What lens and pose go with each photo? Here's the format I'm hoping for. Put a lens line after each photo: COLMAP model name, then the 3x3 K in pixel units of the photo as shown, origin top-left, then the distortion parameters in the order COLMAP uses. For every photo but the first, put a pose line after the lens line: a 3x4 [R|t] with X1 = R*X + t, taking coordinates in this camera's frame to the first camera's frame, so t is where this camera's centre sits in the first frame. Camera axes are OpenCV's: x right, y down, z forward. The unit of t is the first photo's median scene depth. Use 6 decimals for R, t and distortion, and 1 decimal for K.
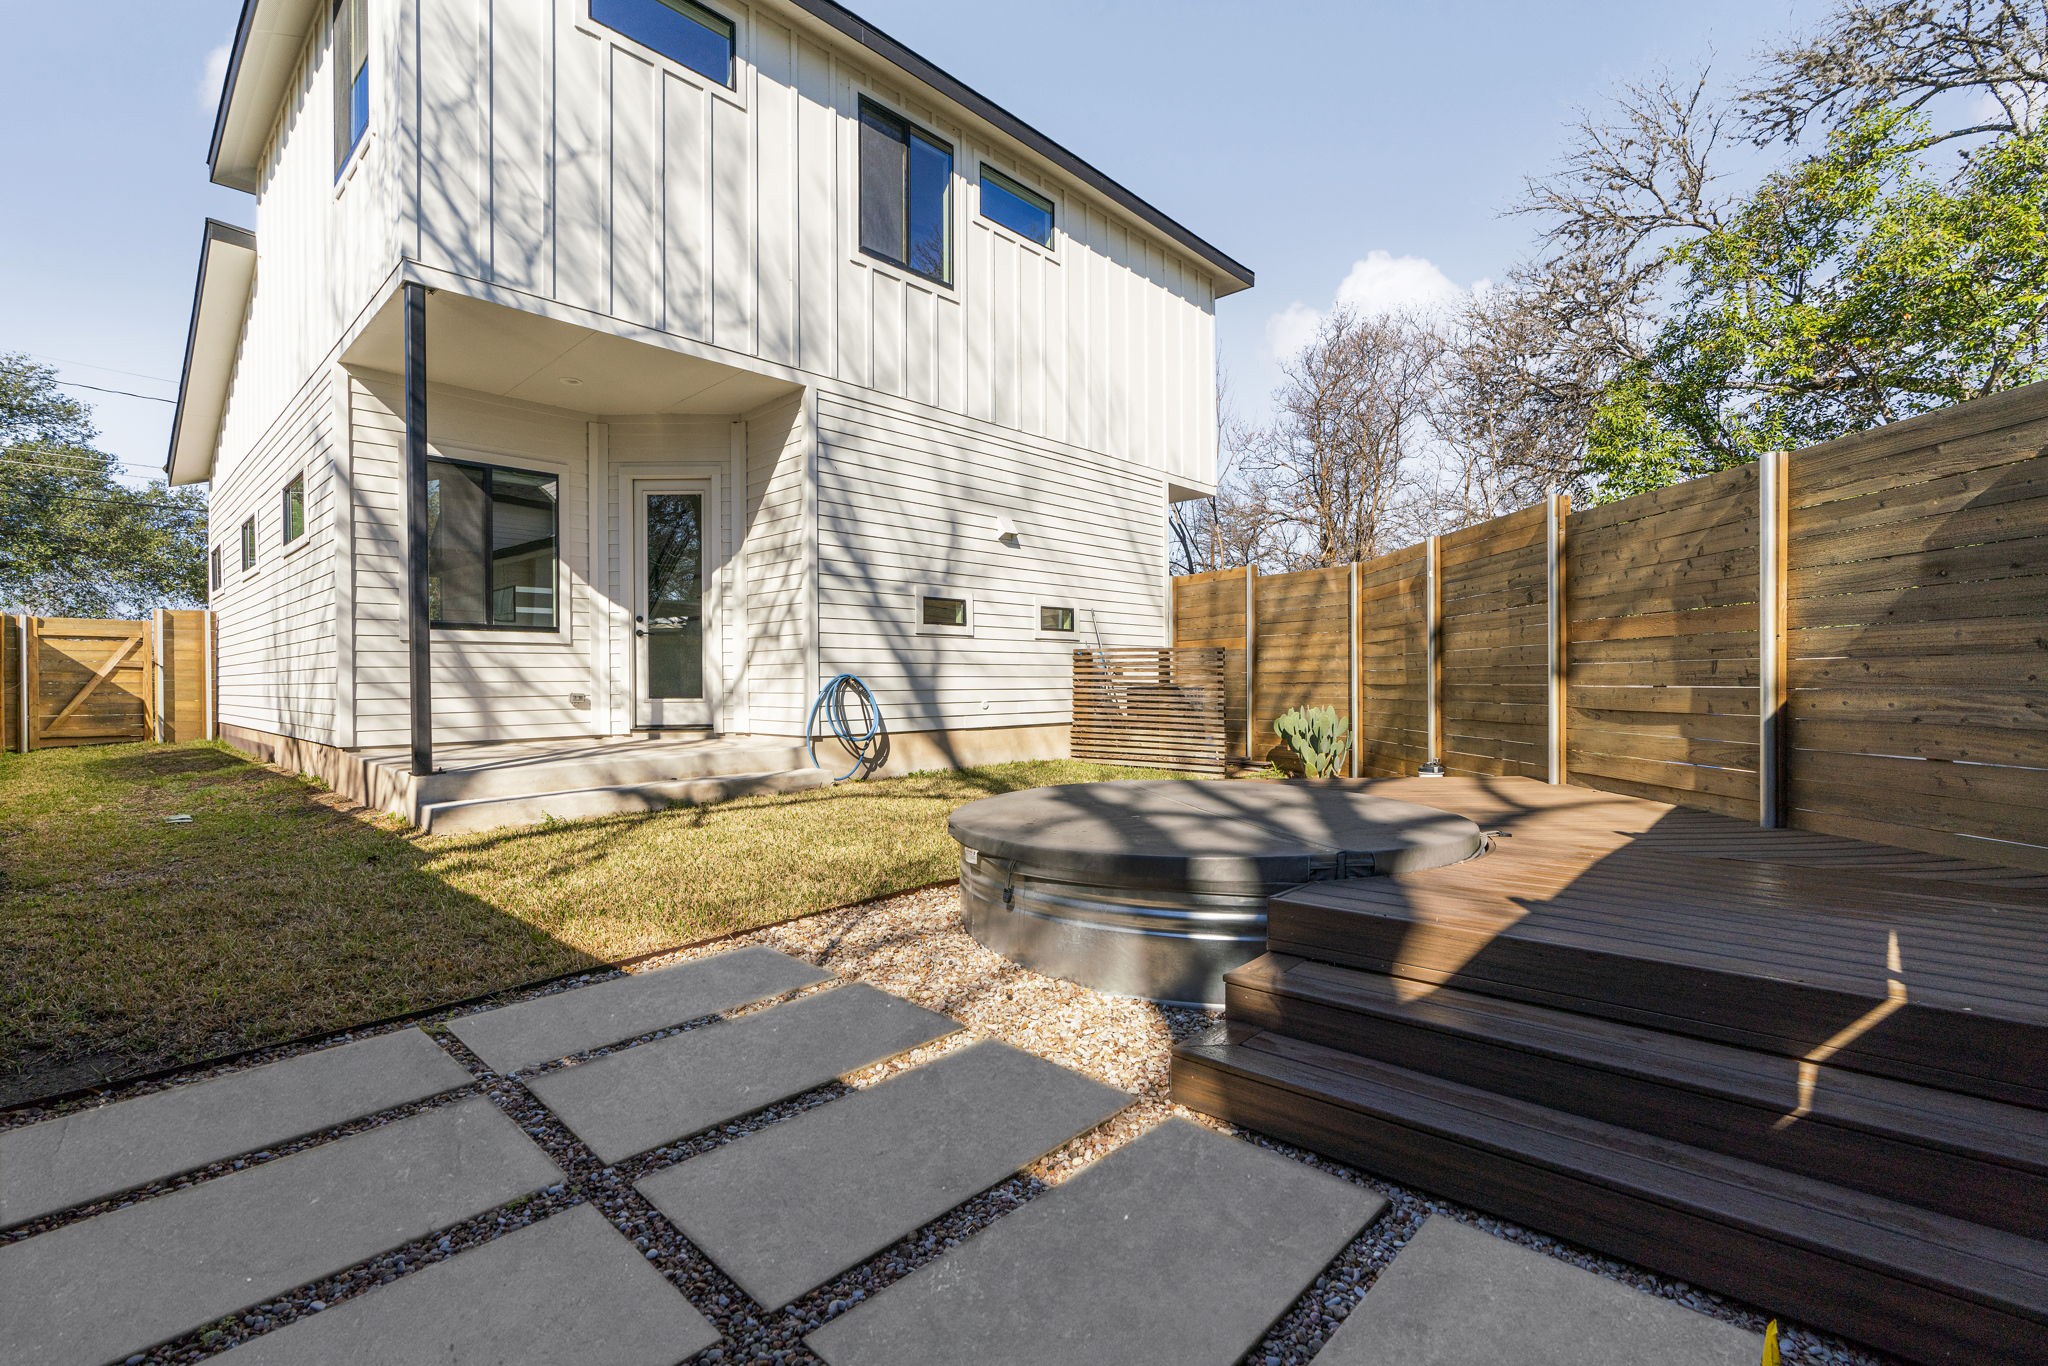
lens RADIAL K [[920.0, 0, 1024.0], [0, 920.0, 683.0], [0, 0, 1]] dist [-0.003527, 0.000019]
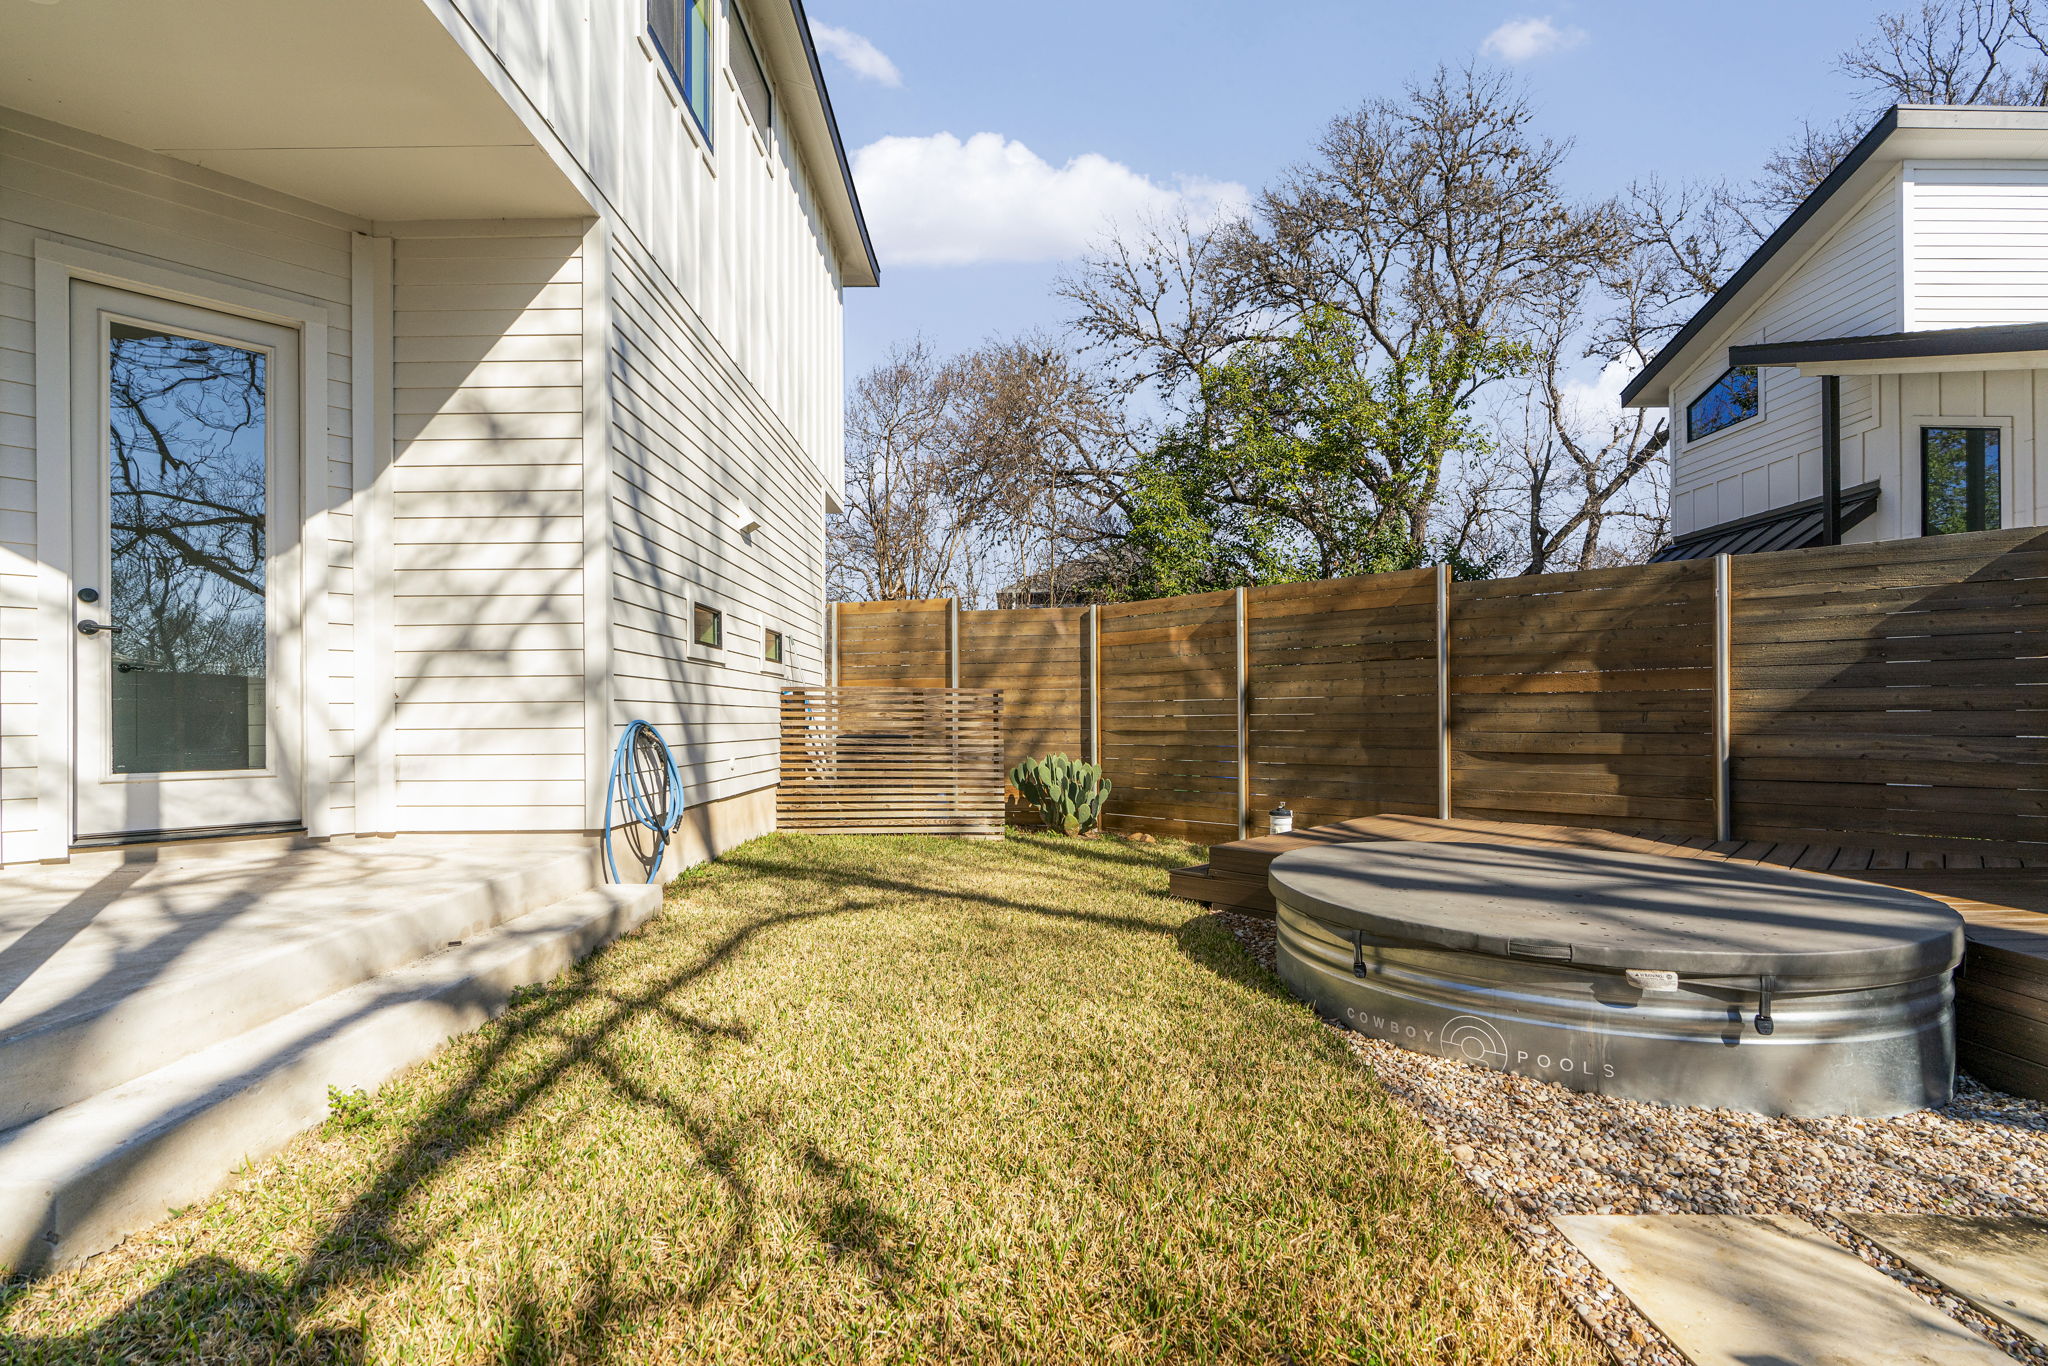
lens RADIAL K [[935.8, 0, 1024.7], [0, 935.8, 718.4], [0, 0, 1]] dist [-0.011098, 0.005608]
pose [[0.721403, 0.001663, 0.692513, -0.434368], [0.003161, 0.999979, -0.005694, -0.006926], [-0.692508, 0.006296, 0.721383, 0.388559]]
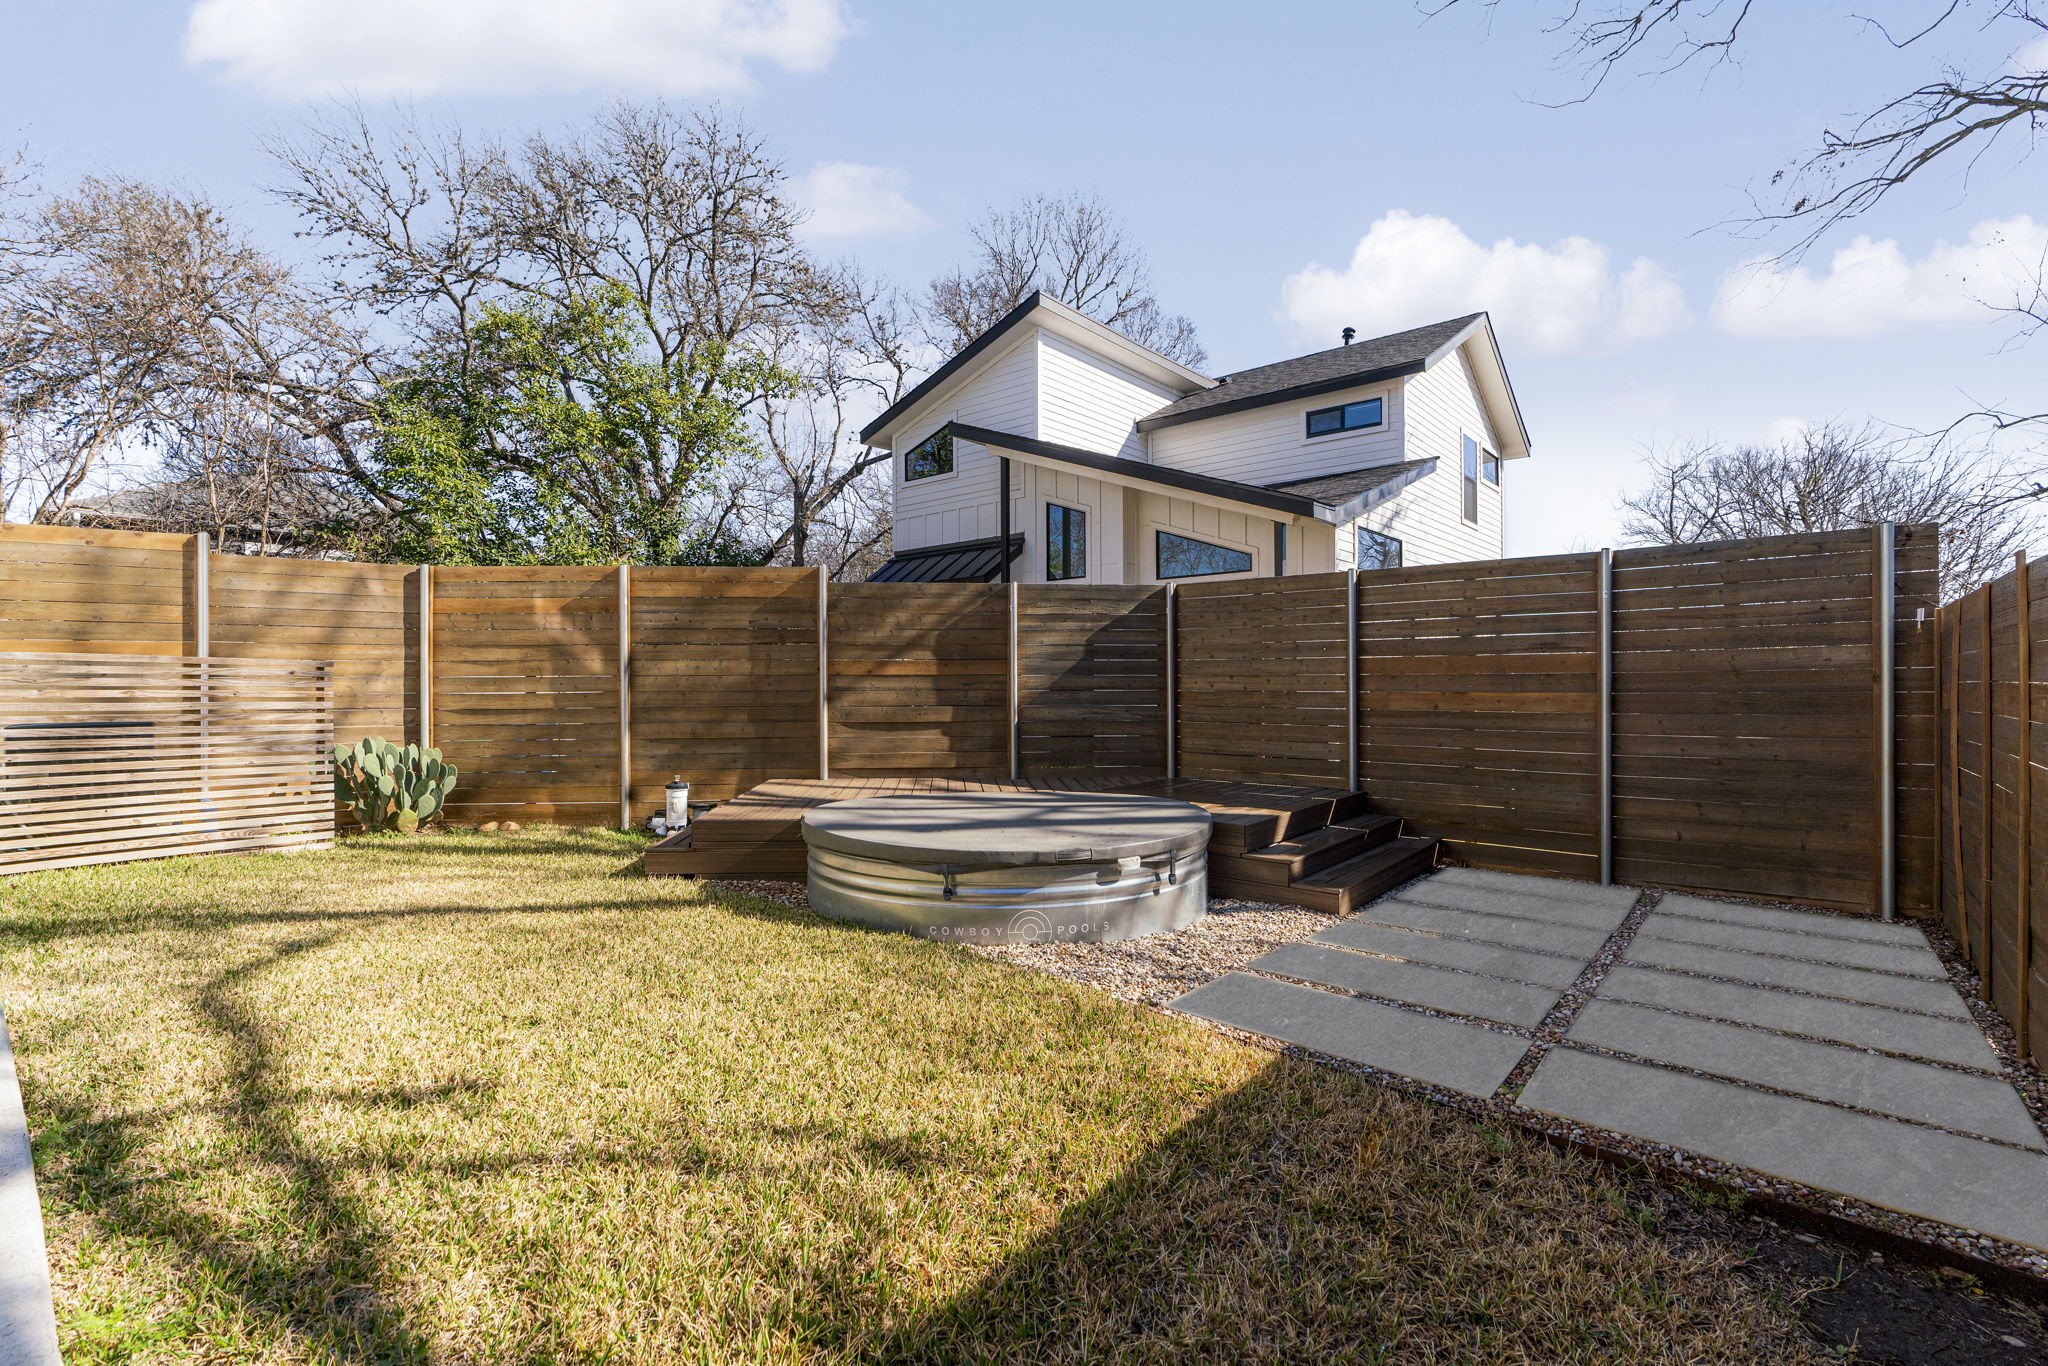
lens RADIAL K [[920.0, 0, 1024.0], [0, 920.0, 683.0], [0, 0, 1]] dist [-0.003527, 0.000019]
pose [[-0.046166, 0.005823, 0.998917, -0.577327], [0.006621, 0.999963, -0.005523, -0.016802], [-0.998912, 0.006359, -0.046203, 0.565821]]
